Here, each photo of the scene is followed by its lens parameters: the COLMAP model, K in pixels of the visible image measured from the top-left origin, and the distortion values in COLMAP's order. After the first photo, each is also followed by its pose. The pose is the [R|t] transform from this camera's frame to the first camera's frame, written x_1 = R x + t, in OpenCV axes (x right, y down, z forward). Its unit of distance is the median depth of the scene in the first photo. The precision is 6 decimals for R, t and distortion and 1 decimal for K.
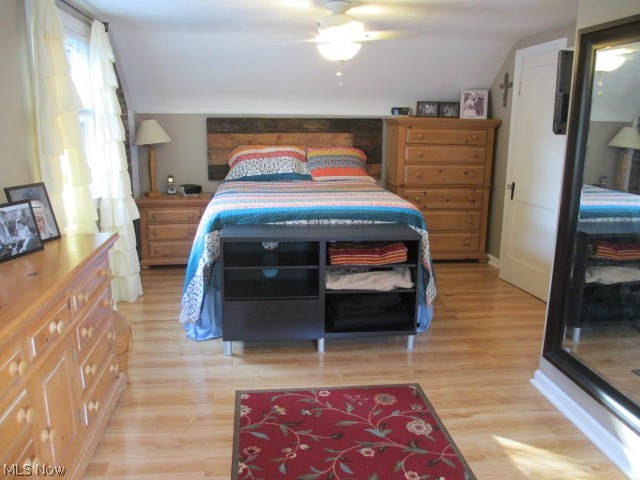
lens RADIAL K [[535.3, 0, 319.9], [0, 535.3, 239.9], [0, 0, 1]] dist [-0.017458, -0.002912]
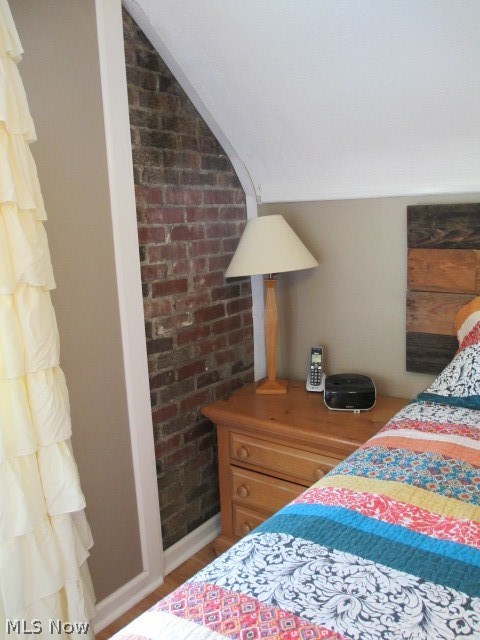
lens RADIAL K [[535.3, 0, 241.0], [0, 535.3, 323.1], [0, 0, 1]] dist [-0.017458, -0.002912]
pose [[0.707564, 0.091042, -0.700760, -0.028611], [-0.112574, 0.993524, 0.015410, -0.140356], [0.697625, 0.067984, 0.713231, 0.656887]]
